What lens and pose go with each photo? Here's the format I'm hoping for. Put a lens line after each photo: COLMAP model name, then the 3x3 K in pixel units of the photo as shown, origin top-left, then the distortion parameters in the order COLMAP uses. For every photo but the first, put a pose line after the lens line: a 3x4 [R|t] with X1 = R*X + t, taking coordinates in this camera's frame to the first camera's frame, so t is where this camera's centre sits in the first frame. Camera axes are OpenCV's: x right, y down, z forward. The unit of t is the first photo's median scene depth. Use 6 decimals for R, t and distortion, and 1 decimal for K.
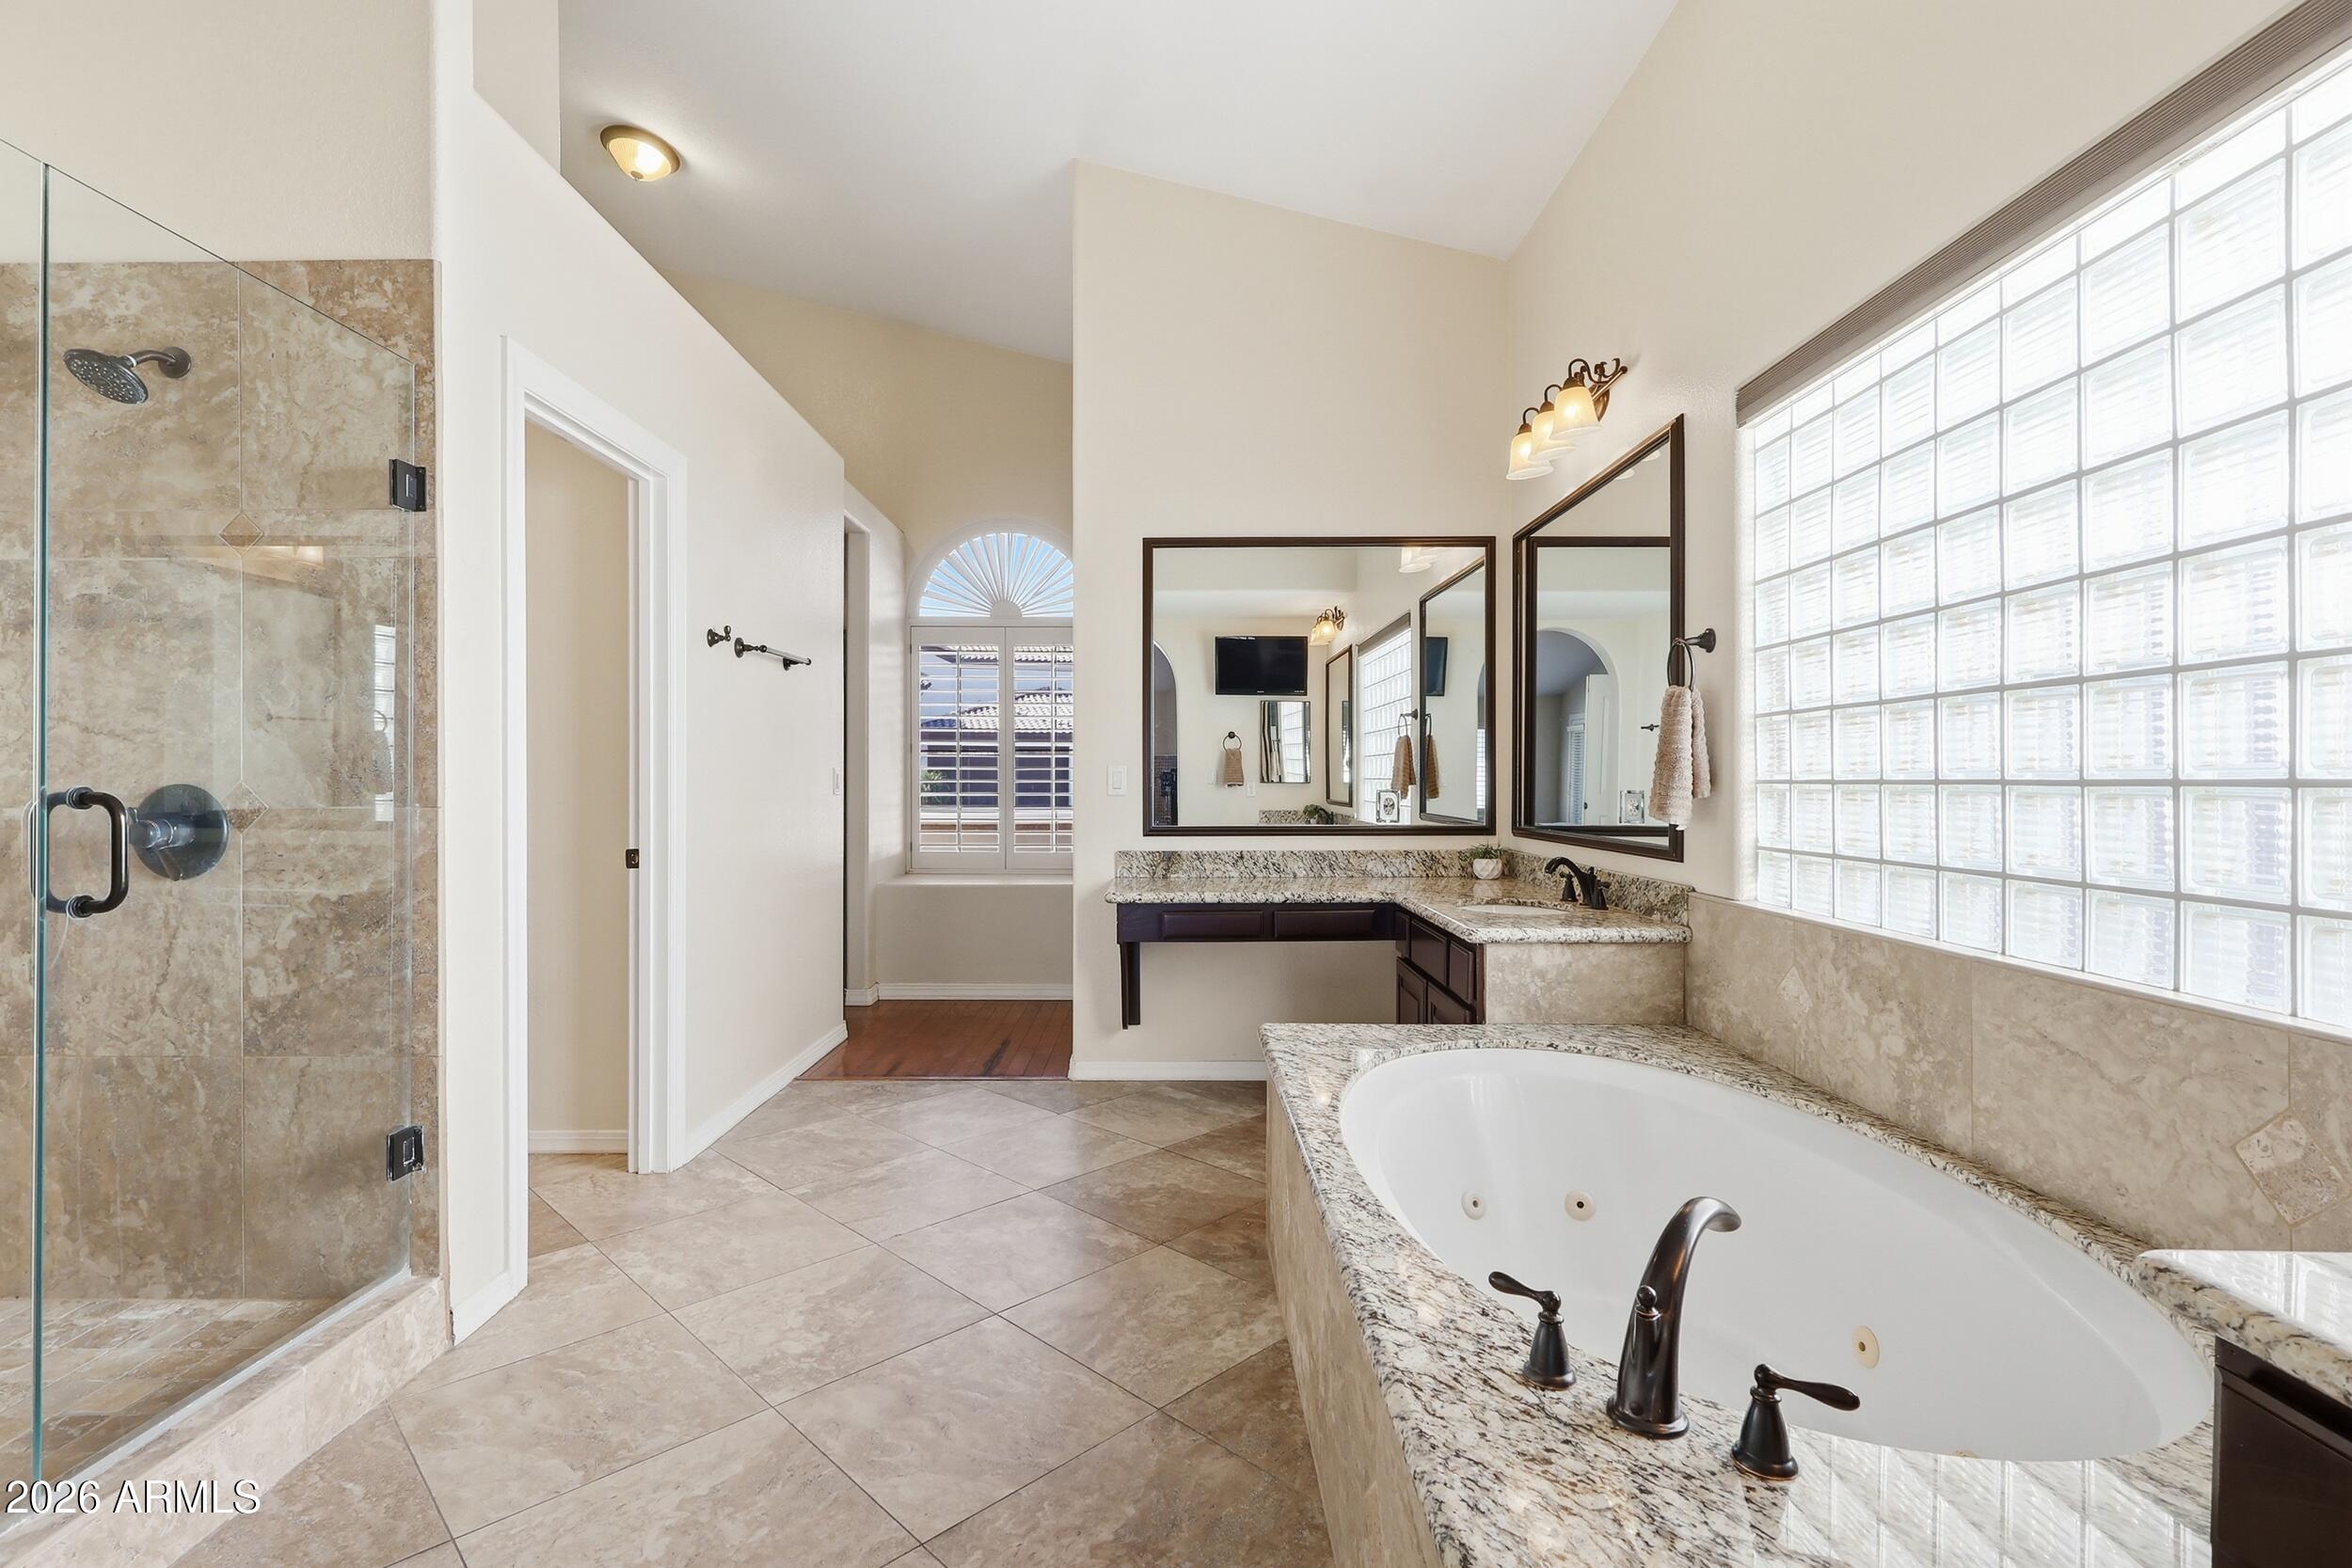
lens RADIAL K [[1097.3, 0, 1165.9], [0, 1097.3, 781.3], [0, 0, 1]] dist [0.003373, 0.000201]
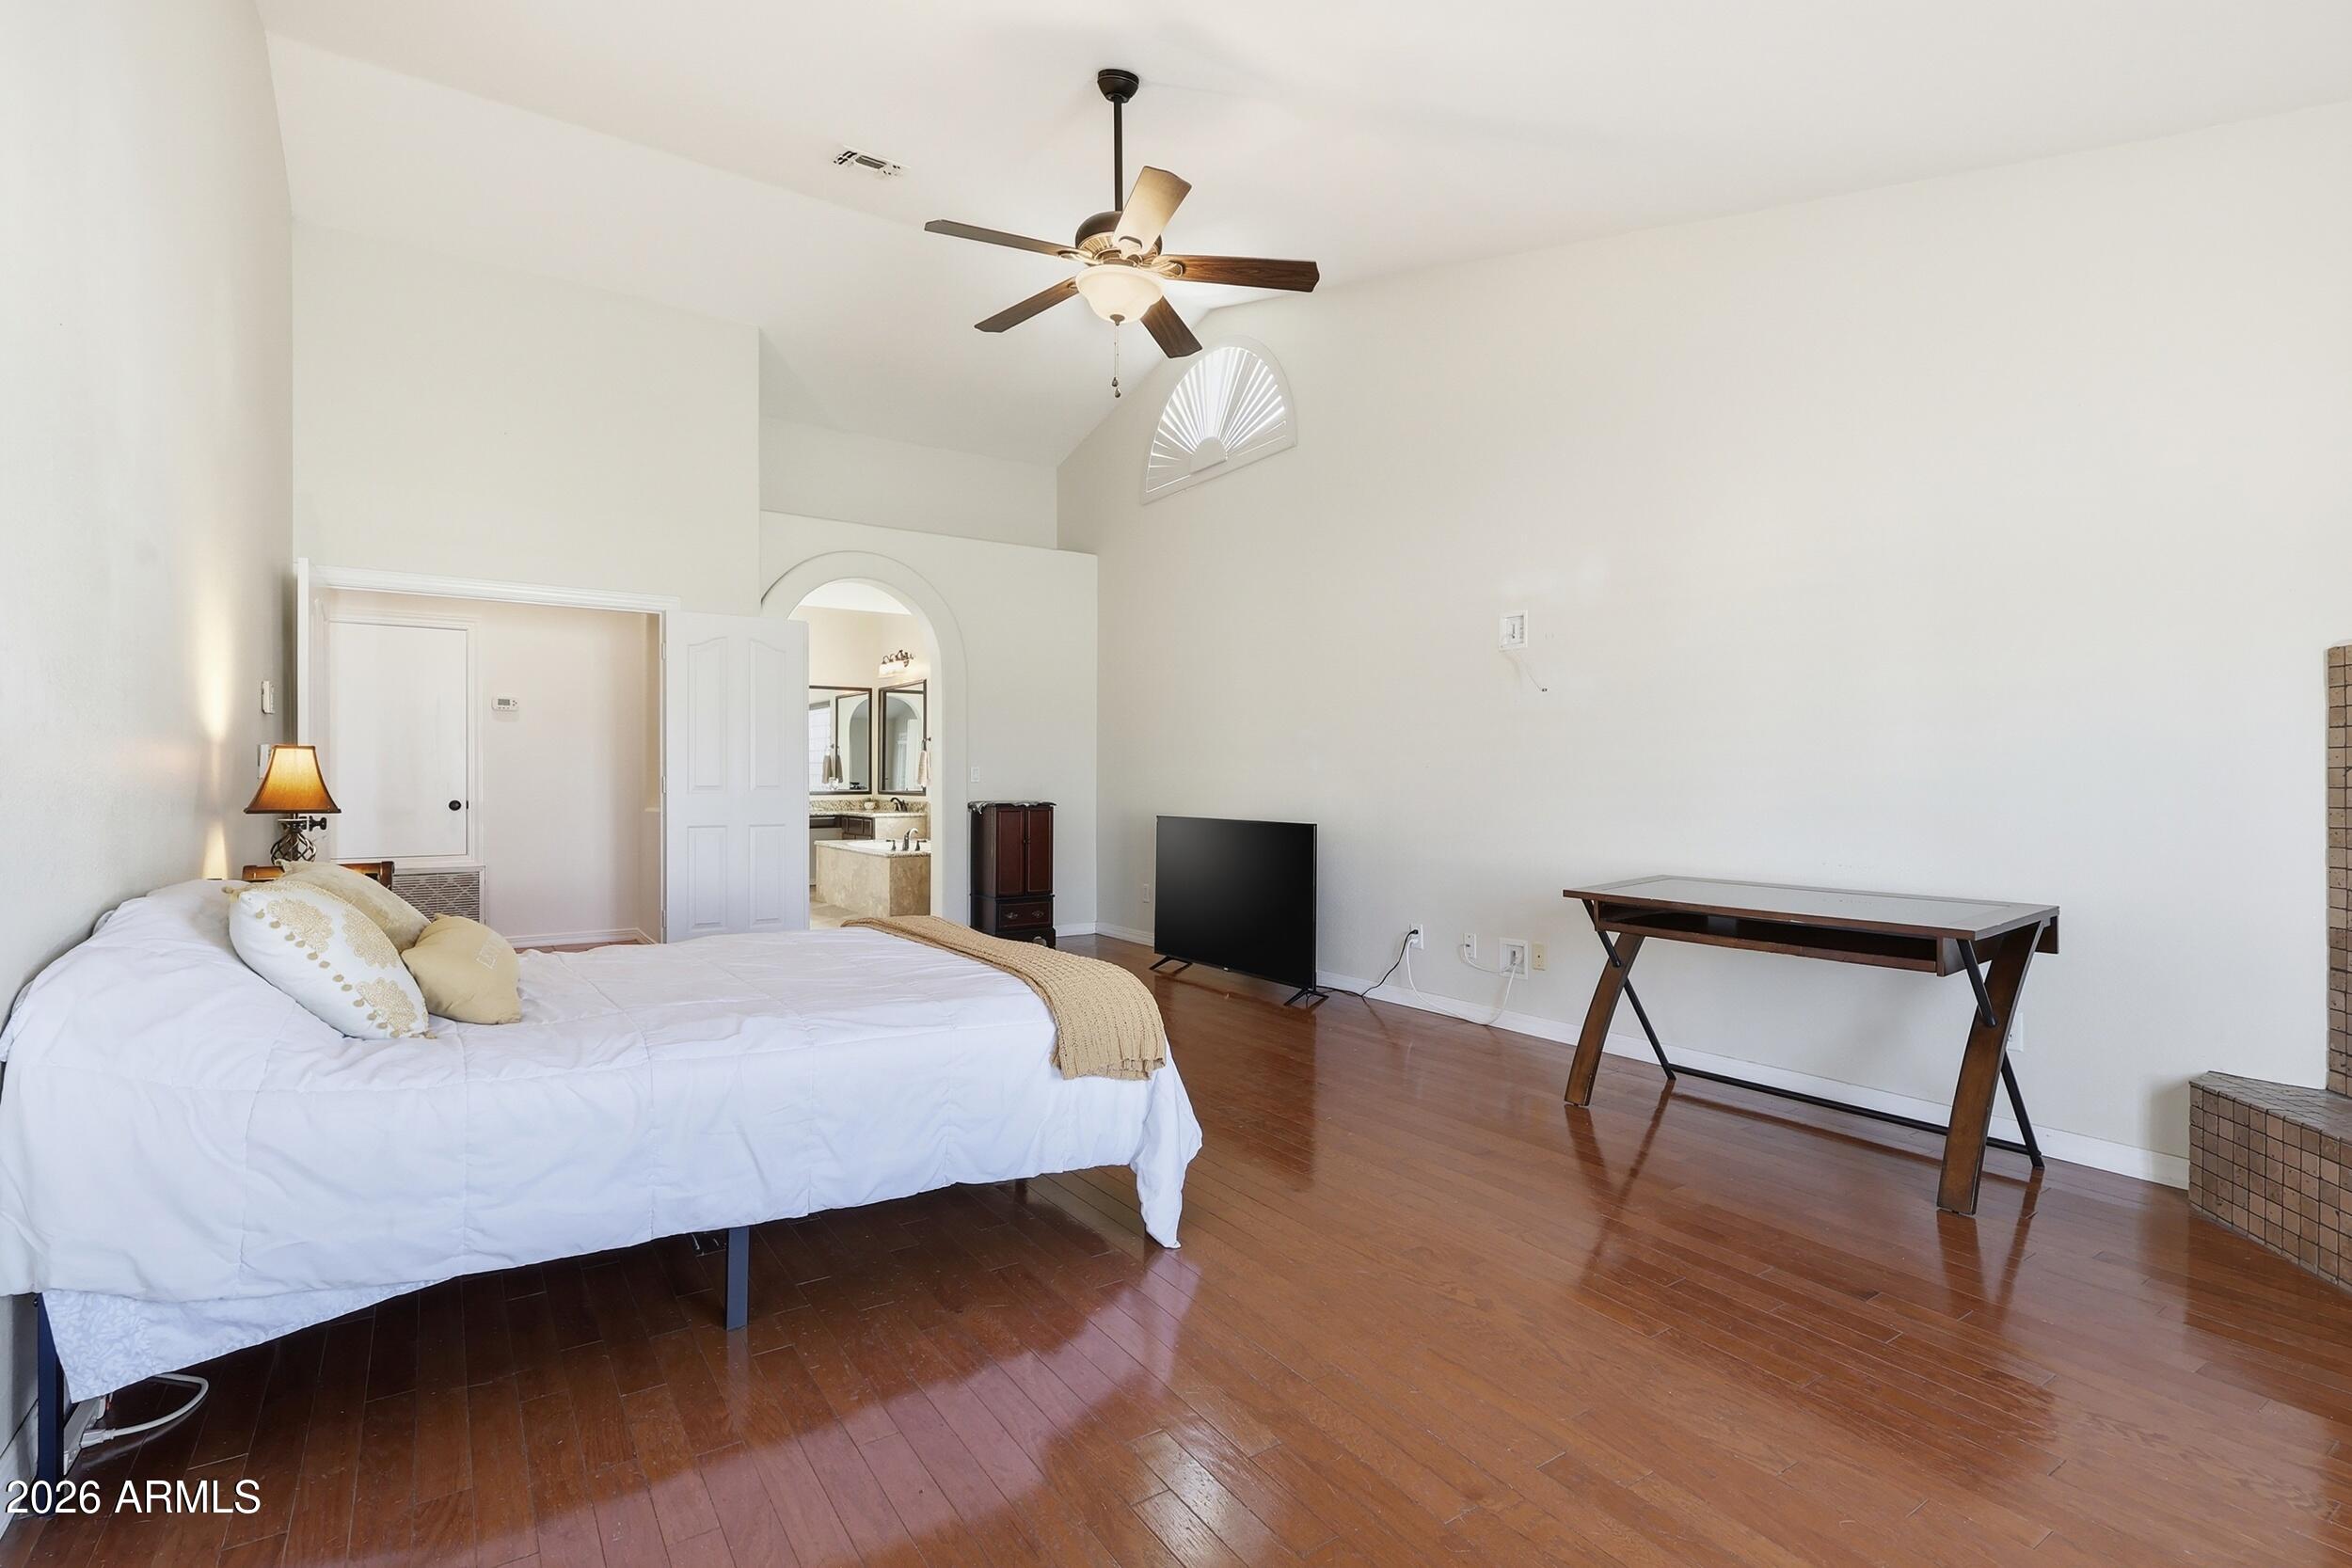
lens RADIAL K [[1097.3, 0, 1180.5], [0, 1097.3, 784.2], [0, 0, 1]] dist [0.003373, 0.000201]
pose [[0.826539, 0.002527, 0.562874, -1.012782], [-0.004690, 0.999986, 0.002399, 0.021167], [-0.562860, -0.004623, 0.826540, -2.848079]]
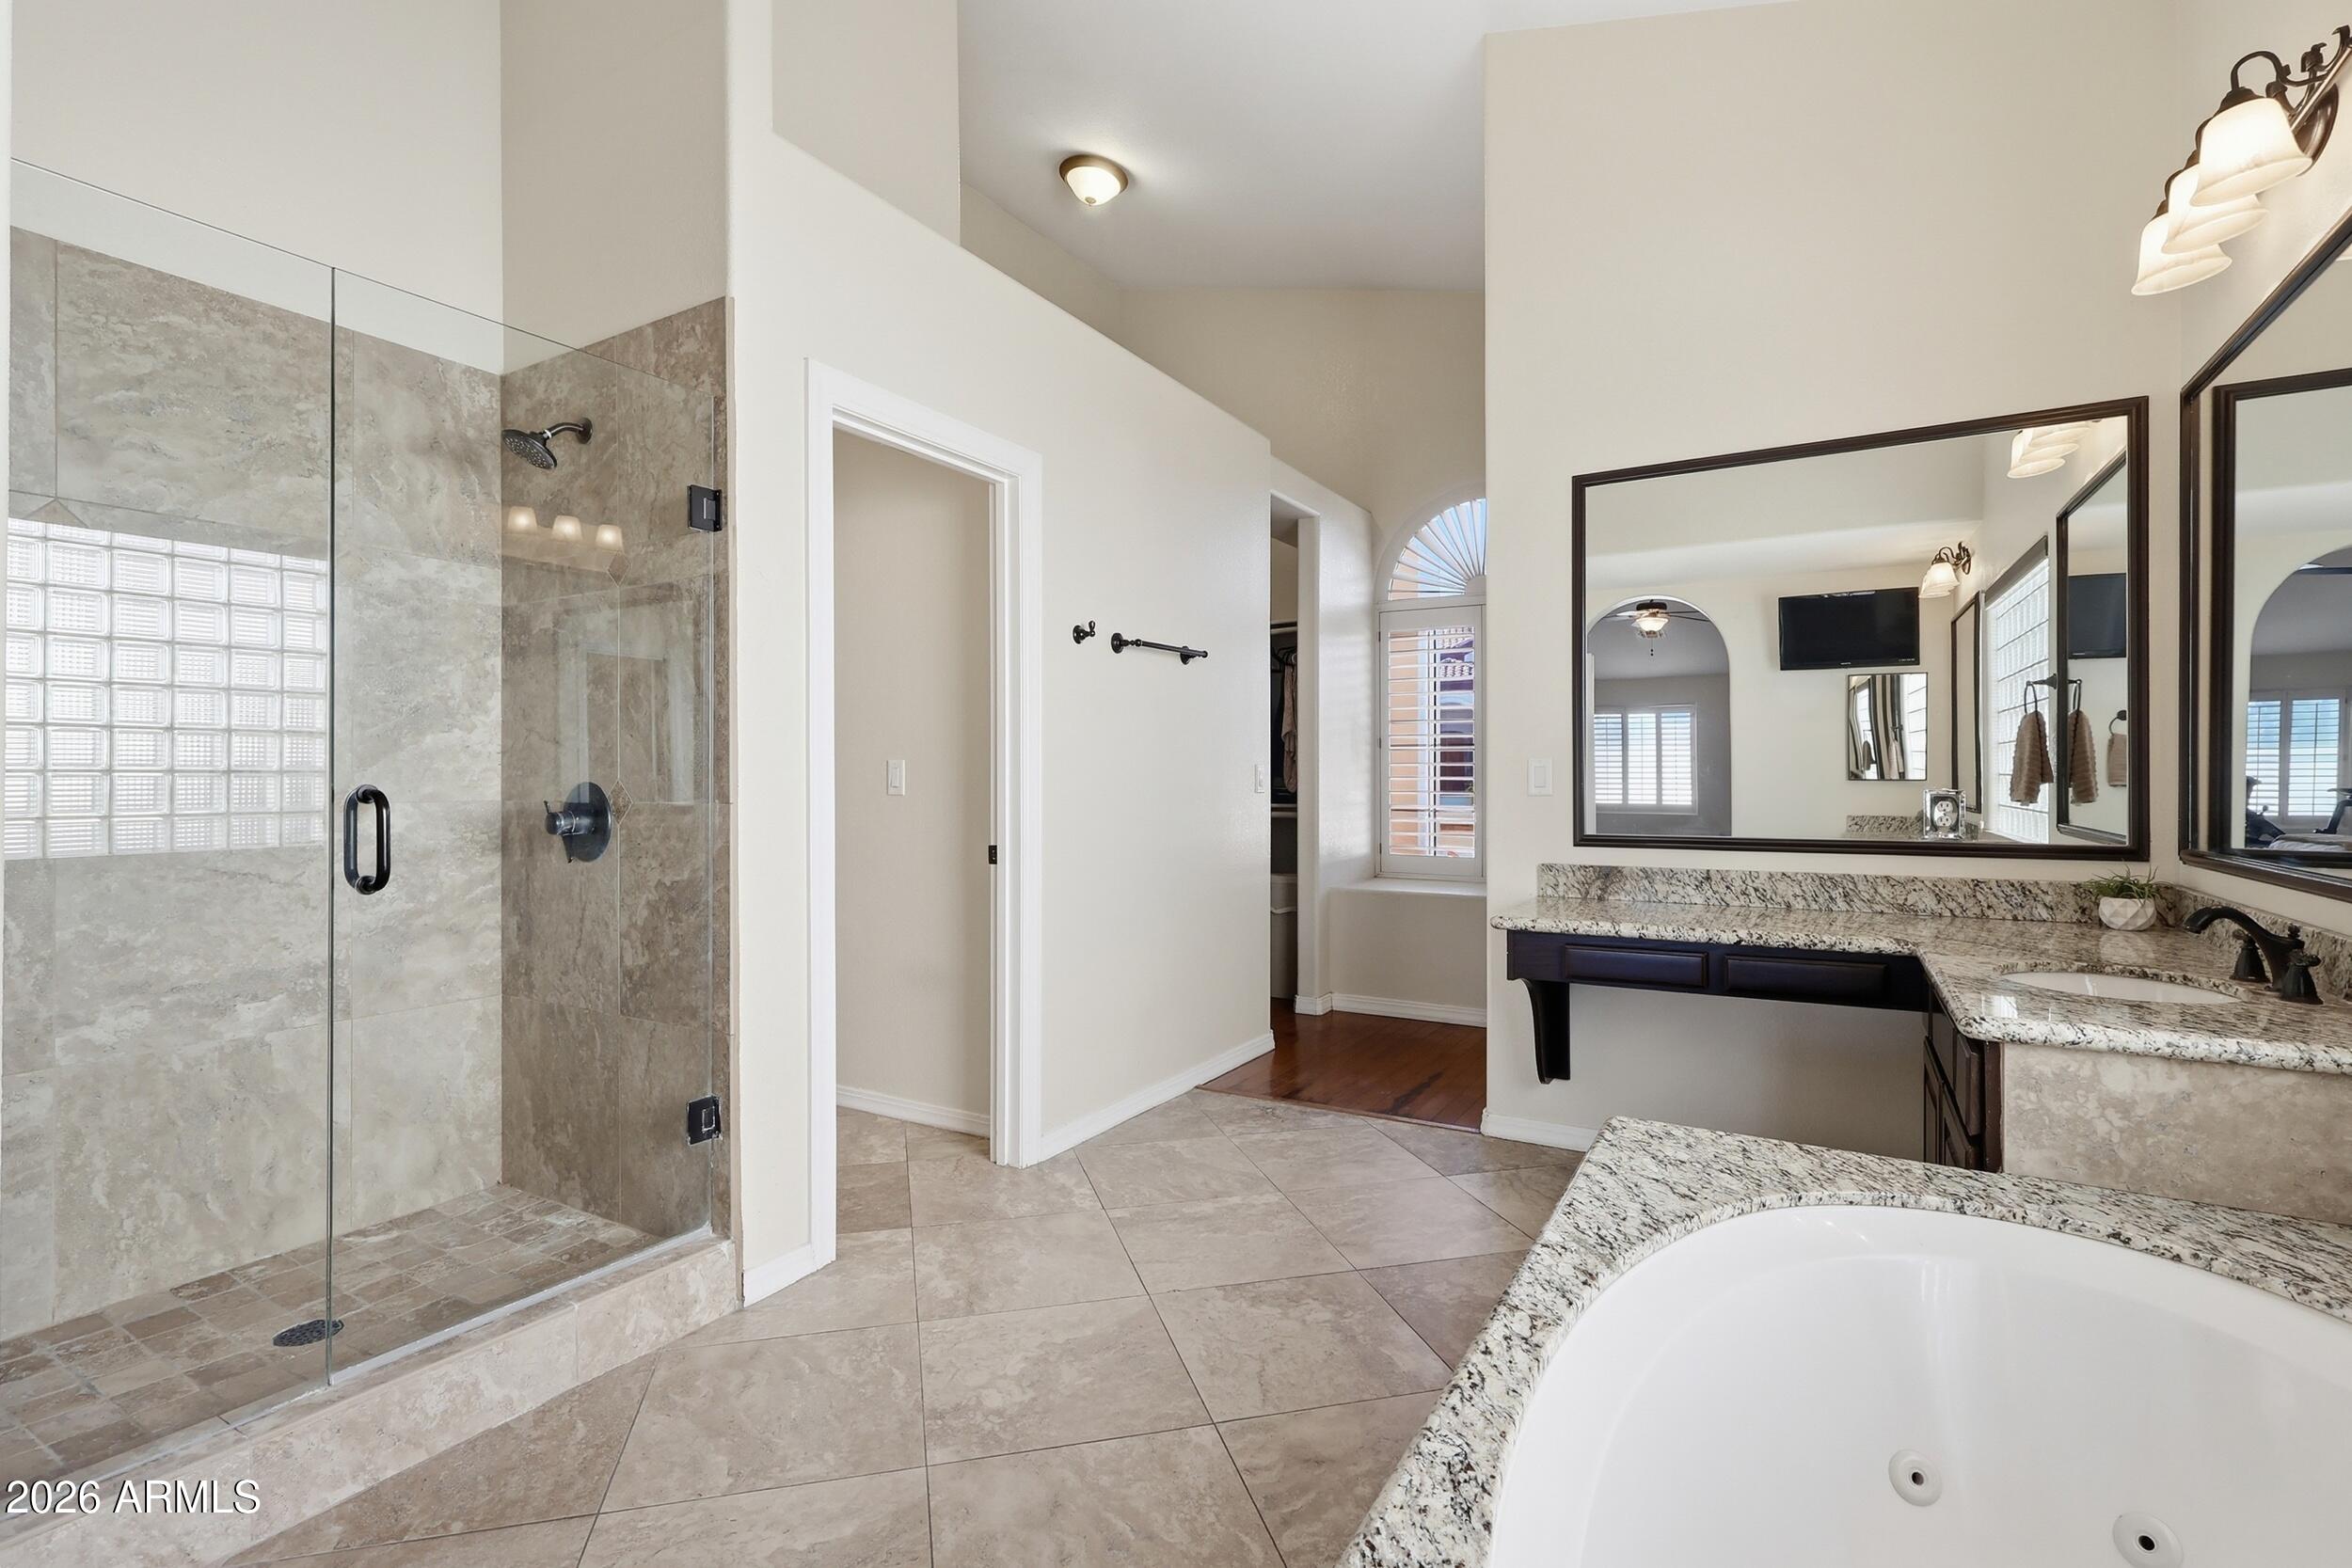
lens RADIAL K [[1097.3, 0, 1177.4], [0, 1097.3, 777.7], [0, 0, 1]] dist [0.003373, 0.000201]
pose [[0.859711, -0.001762, -0.510777, 0.221033], [0.001224, 0.999998, -0.001389, 0.000299], [0.510779, 0.000569, 0.859712, 0.249396]]
